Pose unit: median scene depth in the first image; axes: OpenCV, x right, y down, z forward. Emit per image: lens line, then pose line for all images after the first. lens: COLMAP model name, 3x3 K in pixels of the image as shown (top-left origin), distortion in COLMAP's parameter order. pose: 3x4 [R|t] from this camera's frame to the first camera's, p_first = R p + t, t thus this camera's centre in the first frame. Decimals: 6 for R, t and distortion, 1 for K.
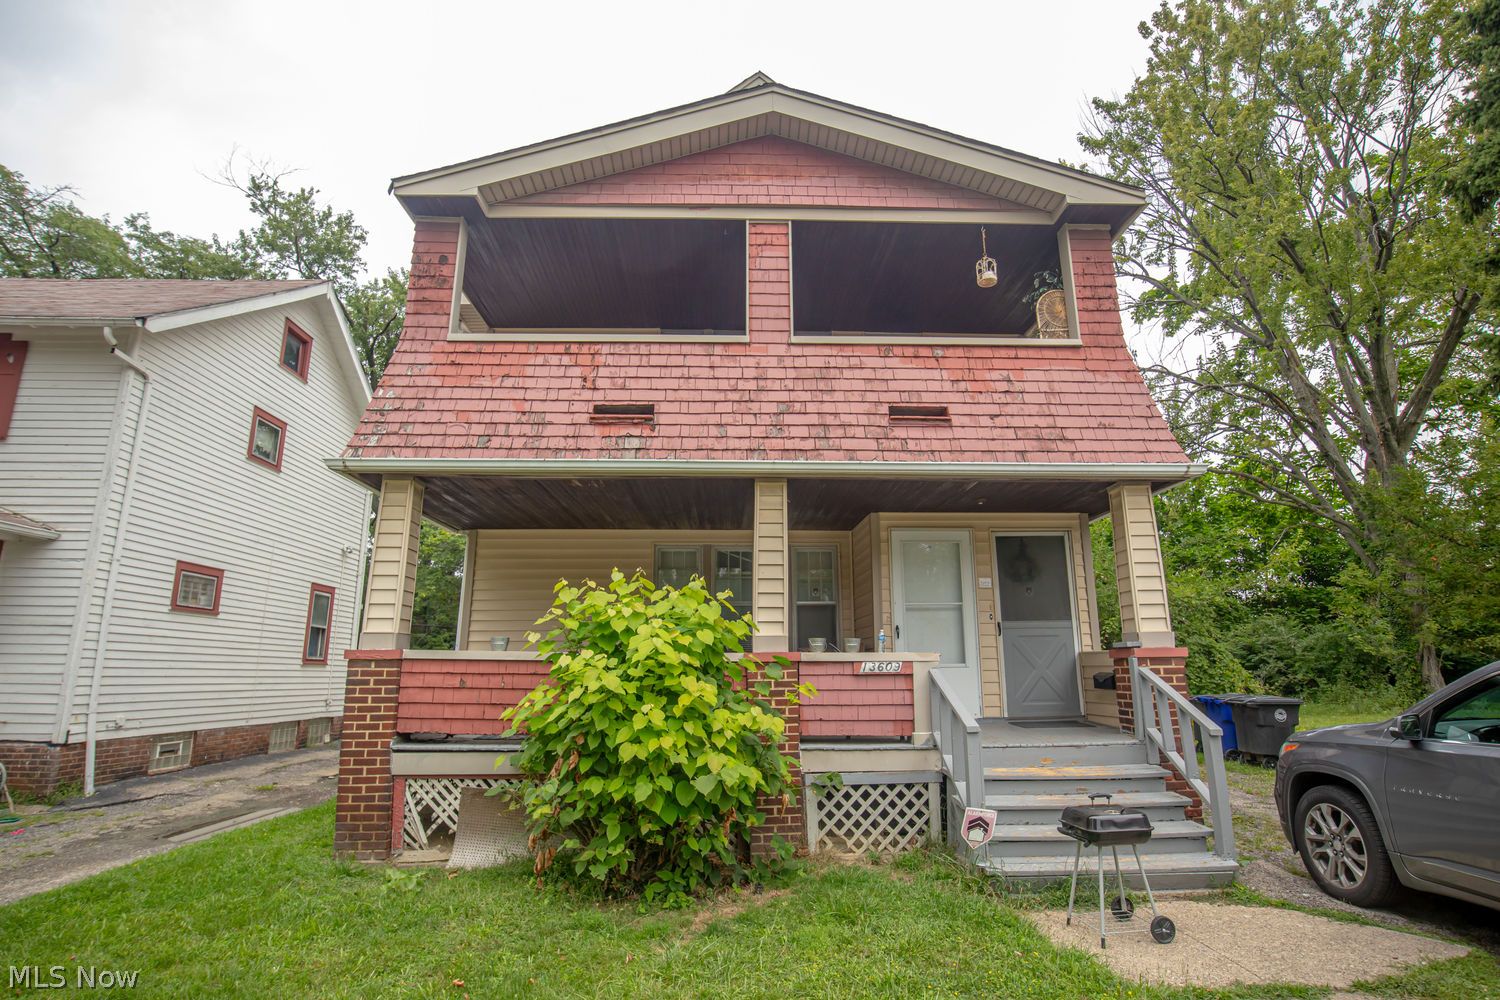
lens RADIAL K [[779.6, 0, 739.9], [0, 779.6, 500.9], [0, 0, 1]] dist [-0.047249, 0.021156]
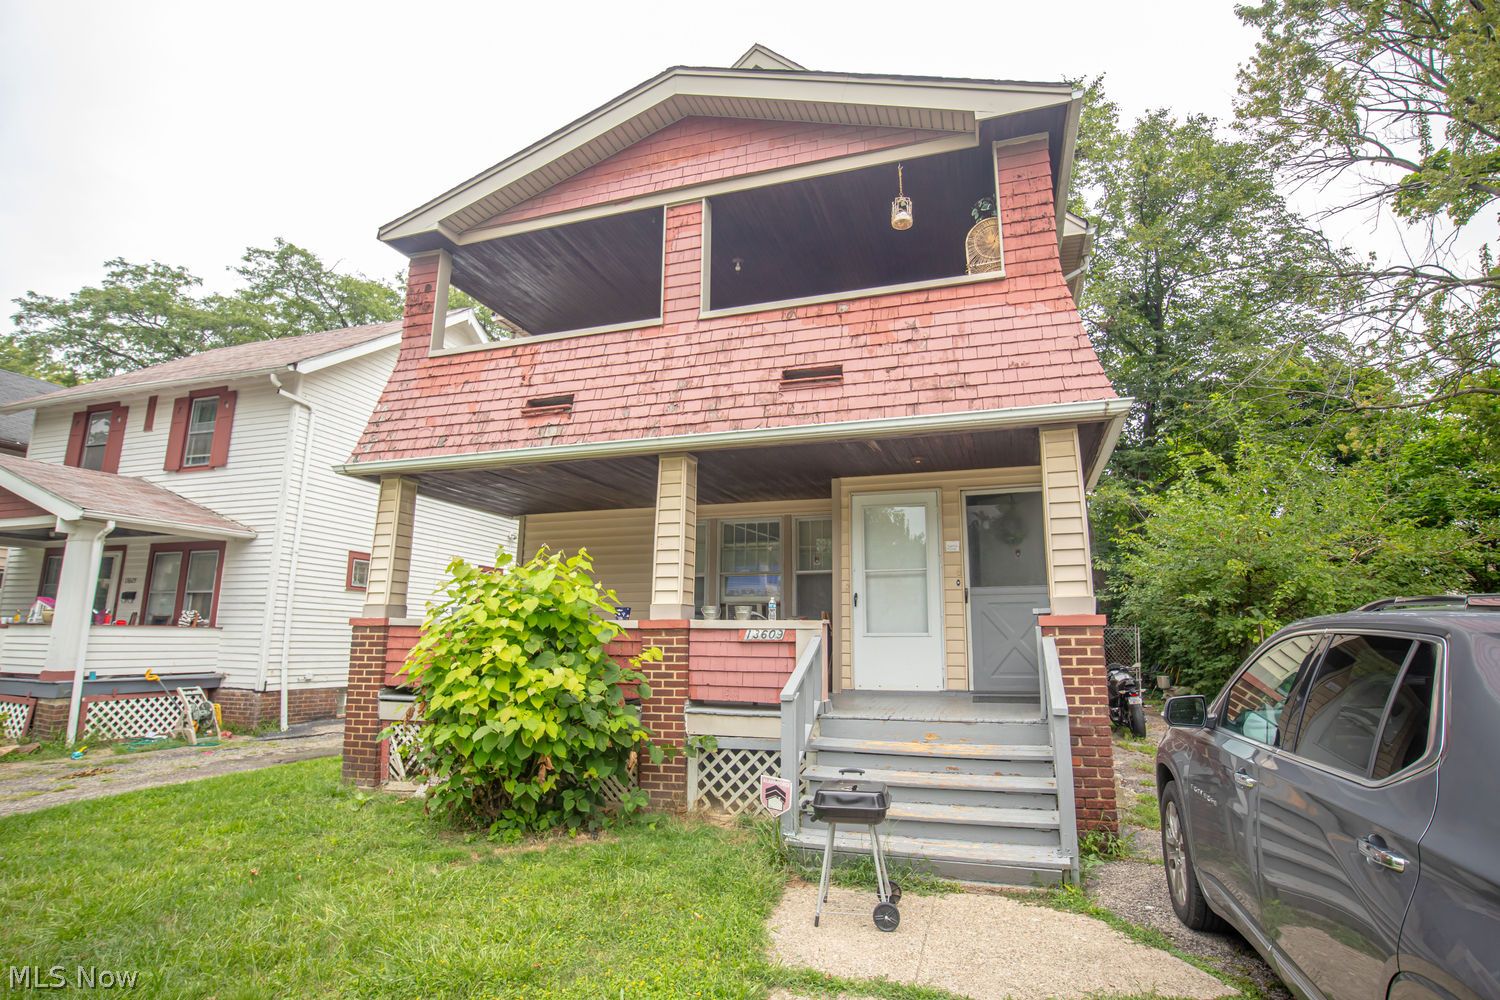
lens RADIAL K [[779.6, 0, 739.9], [0, 779.6, 500.9], [0, 0, 1]] dist [-0.047249, 0.021156]
pose [[0.936193, -0.054609, -0.347217, 0.471793], [0.065599, 0.997646, 0.019967, 0.018733], [0.345310, -0.041470, 0.937572, 0.052032]]
